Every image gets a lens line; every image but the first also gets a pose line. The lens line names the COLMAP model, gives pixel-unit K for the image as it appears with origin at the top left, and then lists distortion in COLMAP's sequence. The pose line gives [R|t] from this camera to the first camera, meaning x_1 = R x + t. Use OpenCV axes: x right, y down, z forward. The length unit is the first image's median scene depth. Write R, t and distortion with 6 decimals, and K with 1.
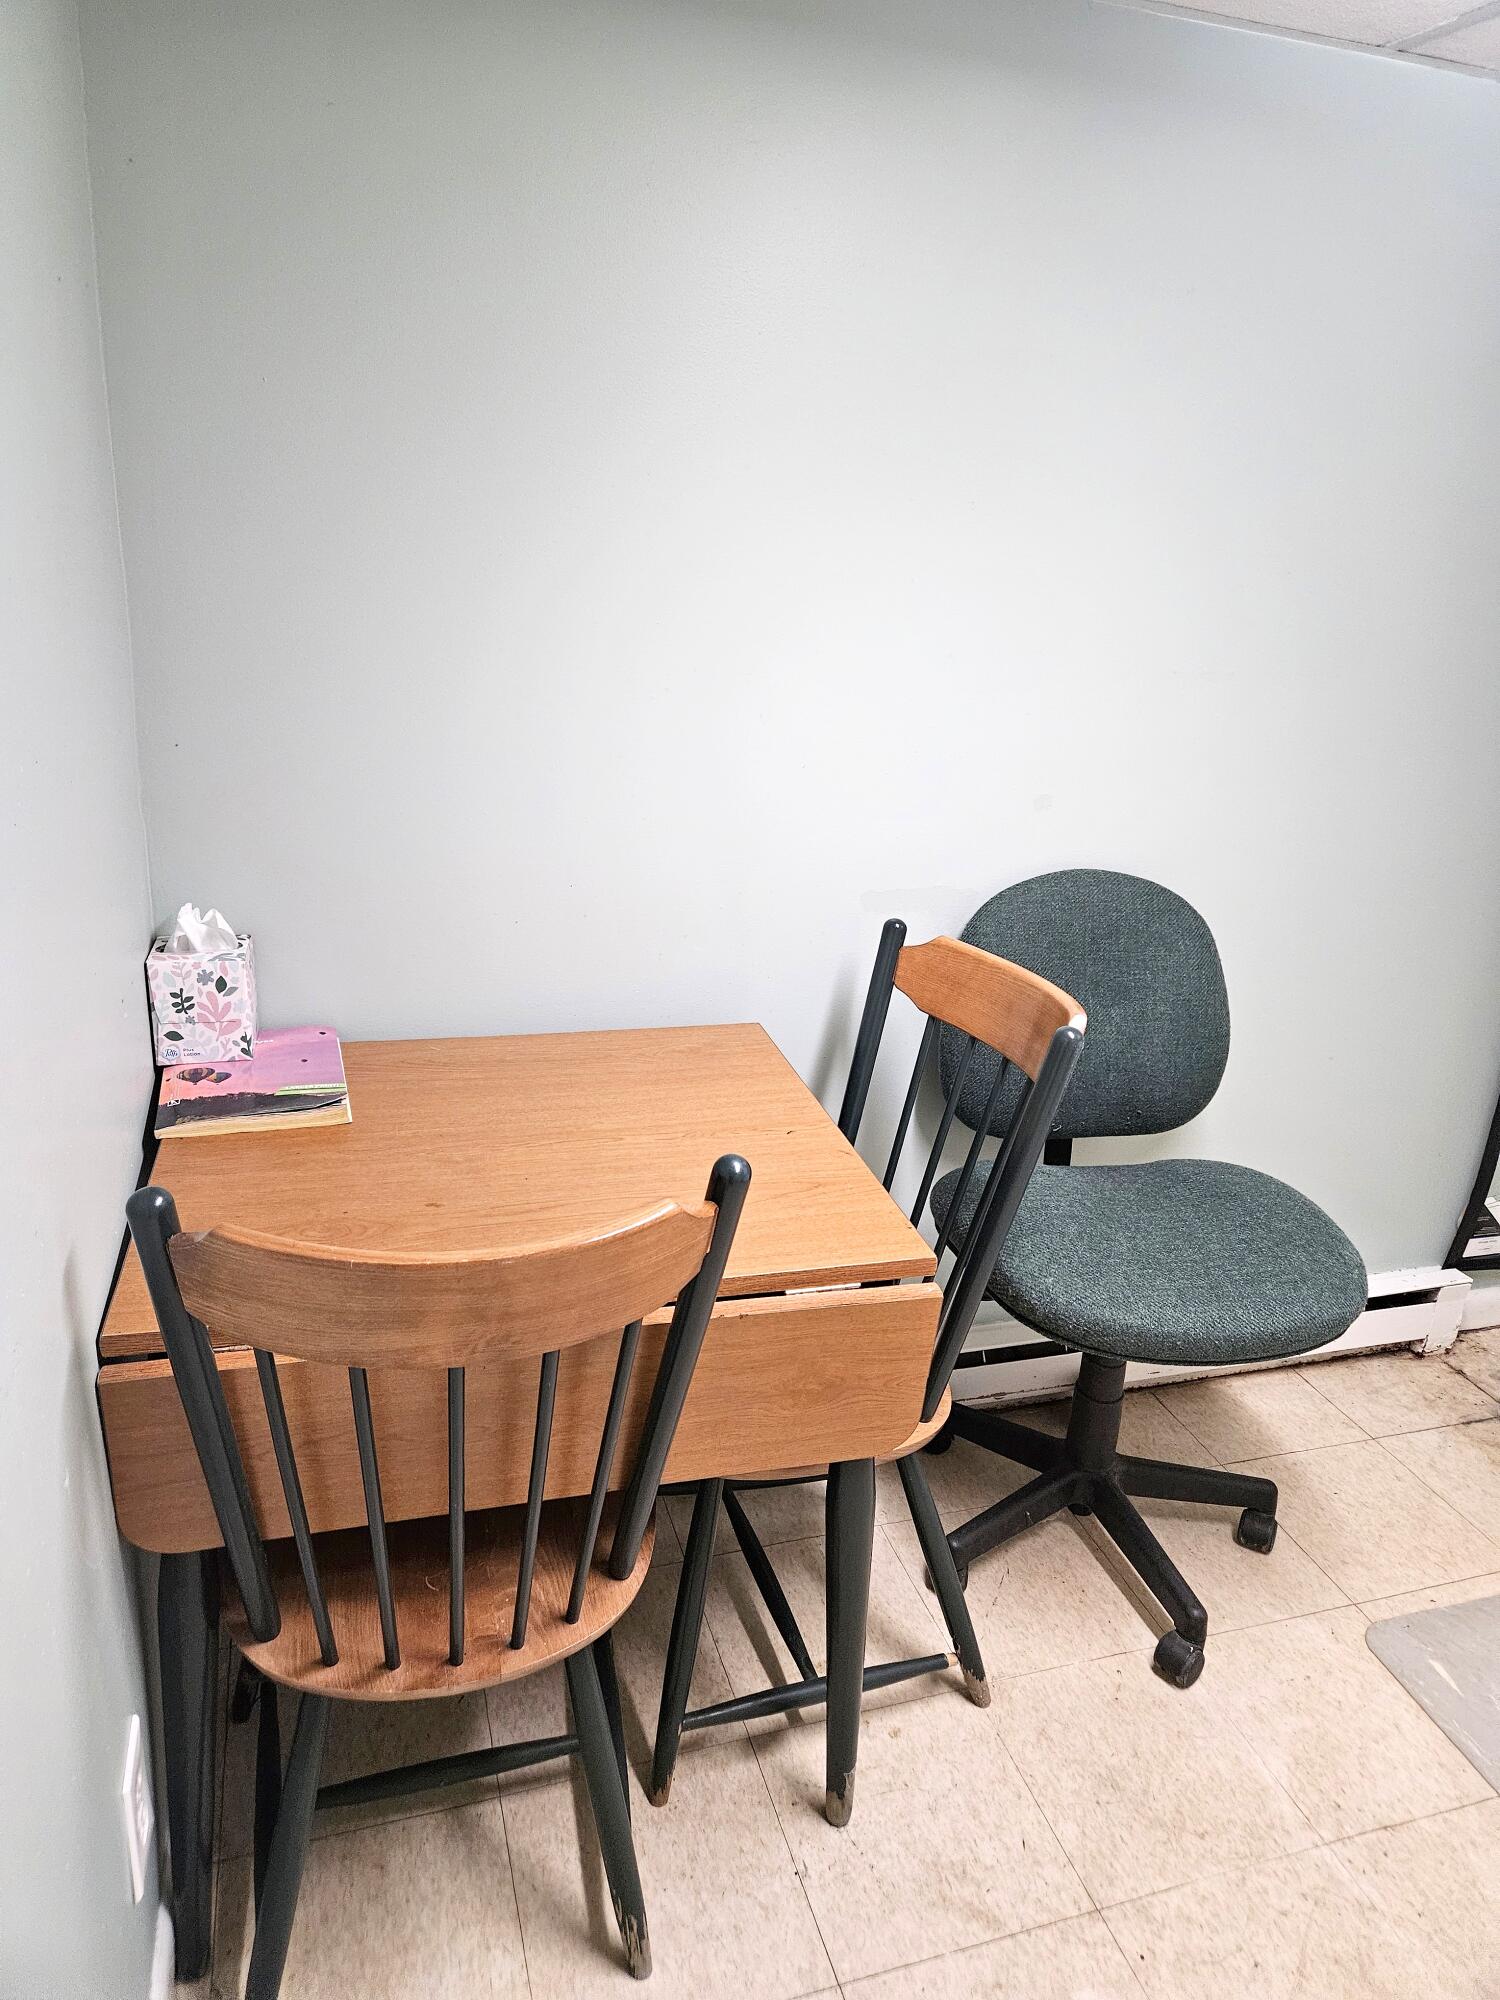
lens RADIAL K [[1340.2, 0, 746.9], [0, 1340.2, 974.1], [0, 0, 1]] dist [0.073723, -0.060123]
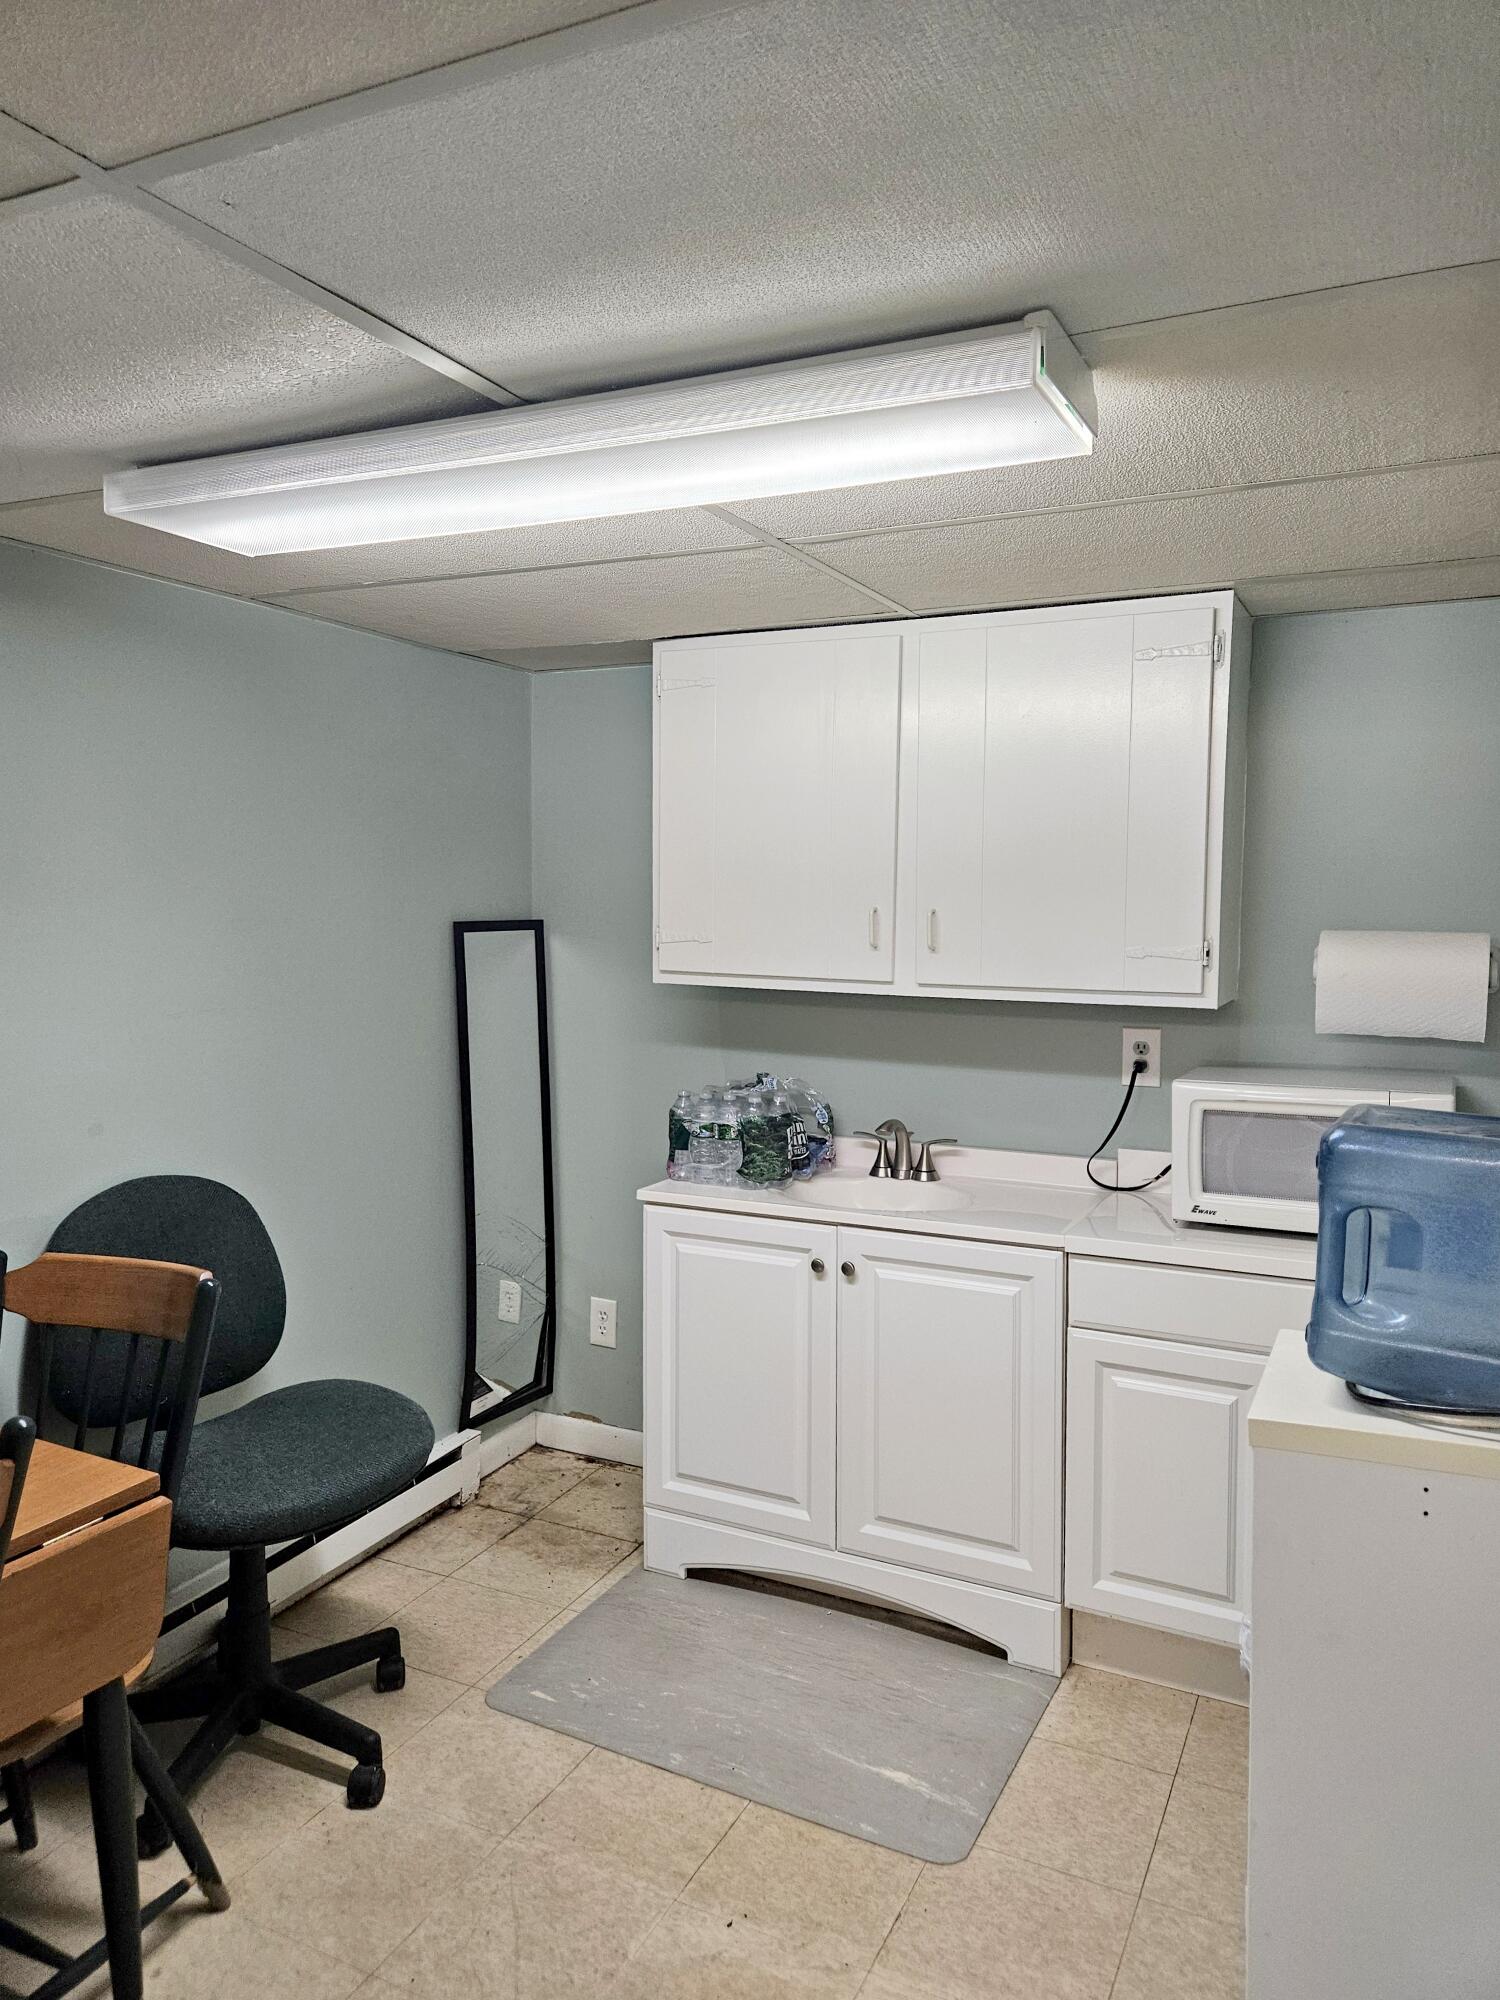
lens RADIAL K [[1340.2, 0, 746.9], [0, 1340.2, 974.1], [0, 0, 1]] dist [0.073723, -0.060123]
pose [[0.697311, -0.100898, 0.709632, -0.236075], [0.265527, 0.955967, -0.124993, 0.047524], [-0.665773, 0.275585, 0.693397, -0.272106]]
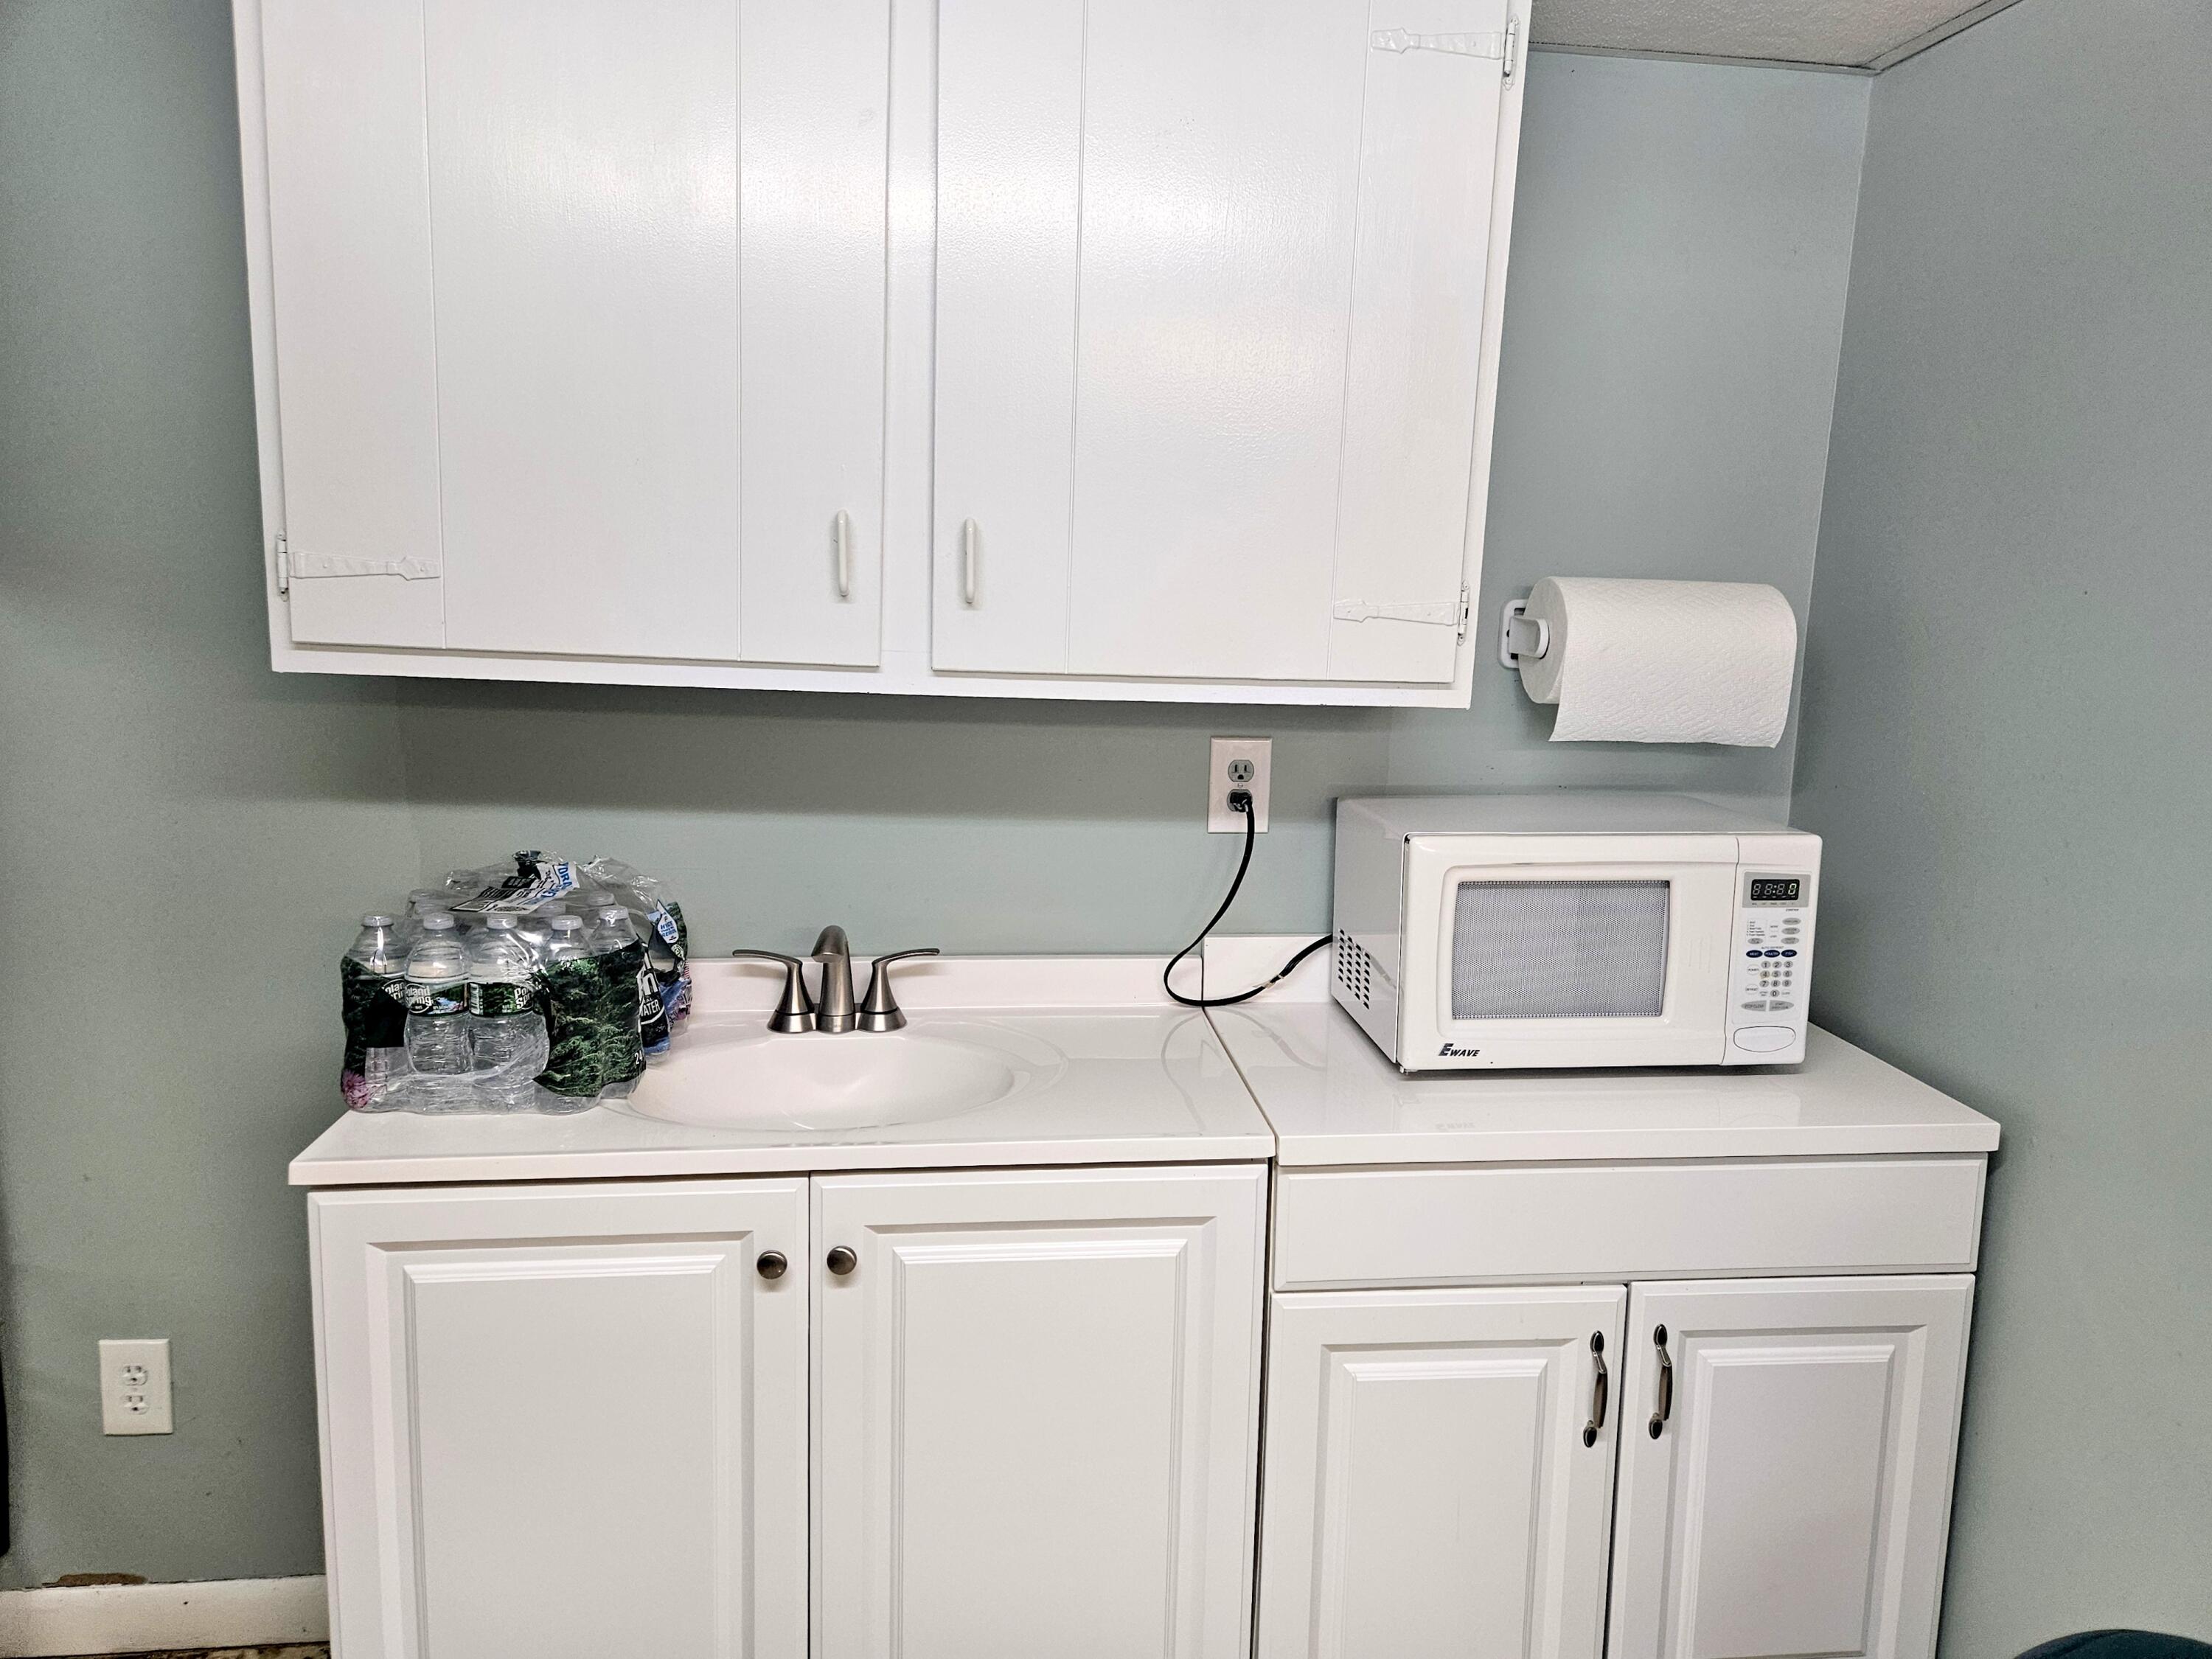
lens RADIAL K [[1482.3, 0, 1111.7], [0, 1482.3, 809.3], [0, 0, 1]] dist [0.073723, -0.060123]
pose [[0.195214, -0.213840, 0.957165, 0.154354], [0.294028, 0.943811, 0.150889, -0.097253], [-0.935649, 0.251977, 0.247120, 0.345946]]
